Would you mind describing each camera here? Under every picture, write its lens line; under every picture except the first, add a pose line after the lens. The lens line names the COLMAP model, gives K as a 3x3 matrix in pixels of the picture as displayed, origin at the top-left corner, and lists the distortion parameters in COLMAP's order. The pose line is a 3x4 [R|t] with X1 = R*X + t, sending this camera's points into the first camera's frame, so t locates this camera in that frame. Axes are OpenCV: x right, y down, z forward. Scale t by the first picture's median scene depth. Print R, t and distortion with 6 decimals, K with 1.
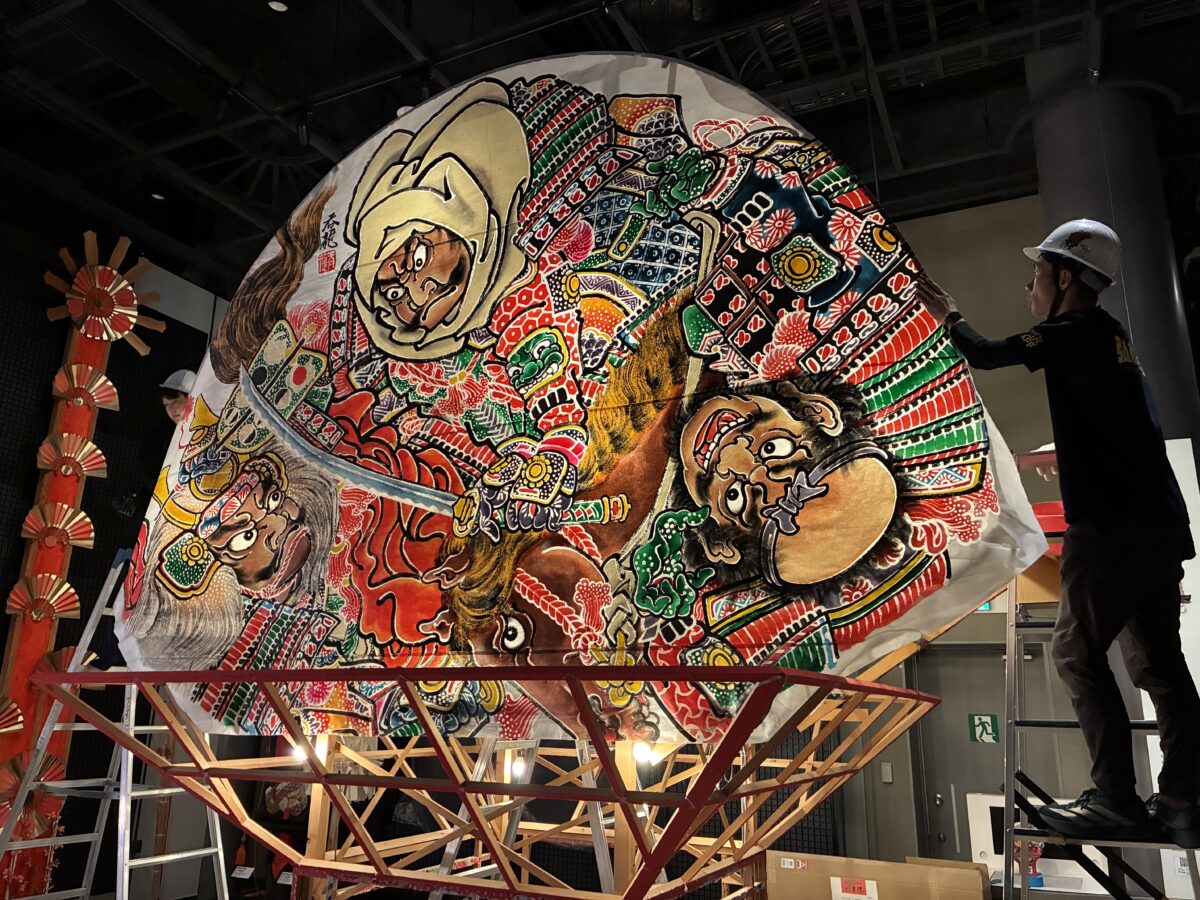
lens RADIAL K [[906.5, 0, 600.0], [0, 906.5, 450.0], [0, 0, 1]] dist [0.069833, -0.093471]
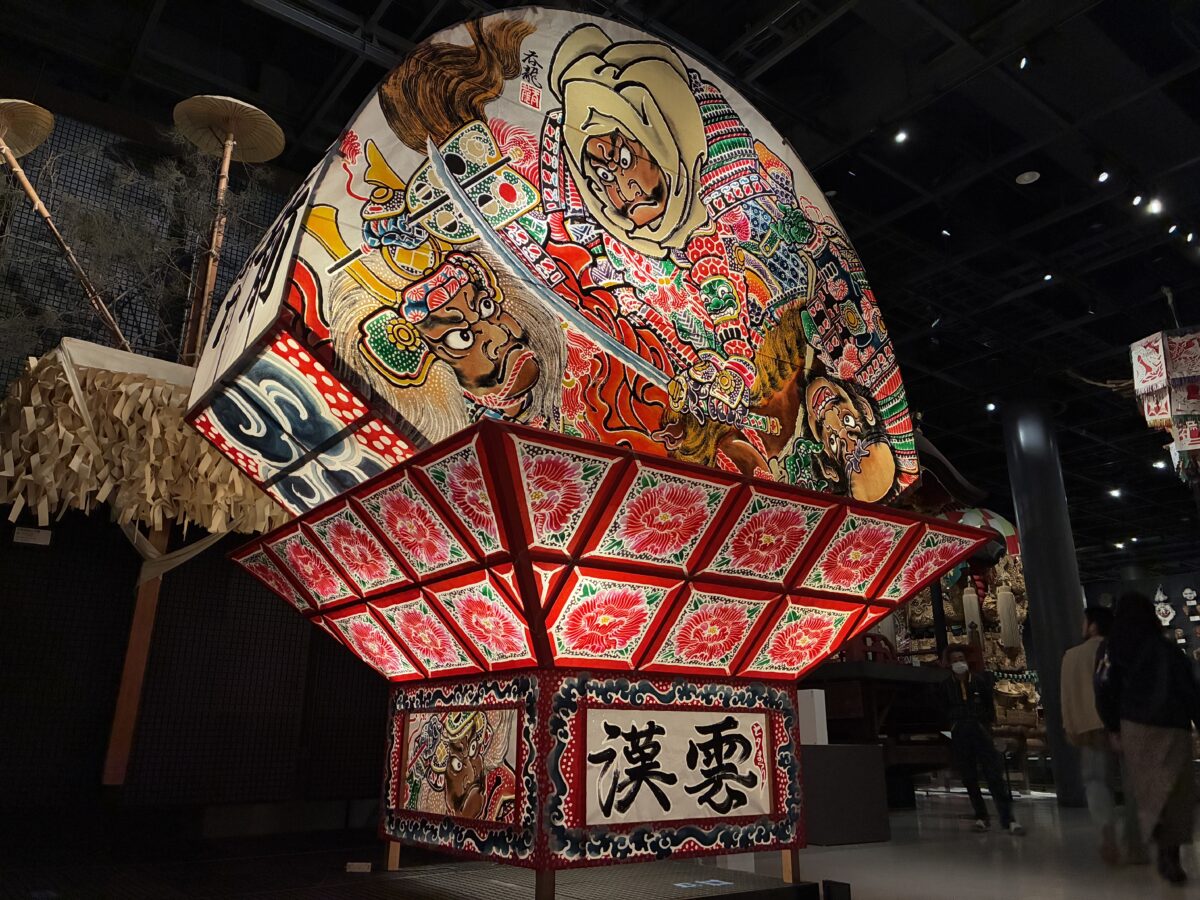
lens RADIAL K [[906.4, 0, 590.7], [0, 906.4, 450.3], [0, 0, 1]] dist [0.071191, -0.094215]
pose [[0.461843, 0.252445, 0.850278, -1.207177], [-0.236556, 0.958976, -0.156227, 0.357529], [-0.854835, -0.128986, 0.502614, 0.475444]]
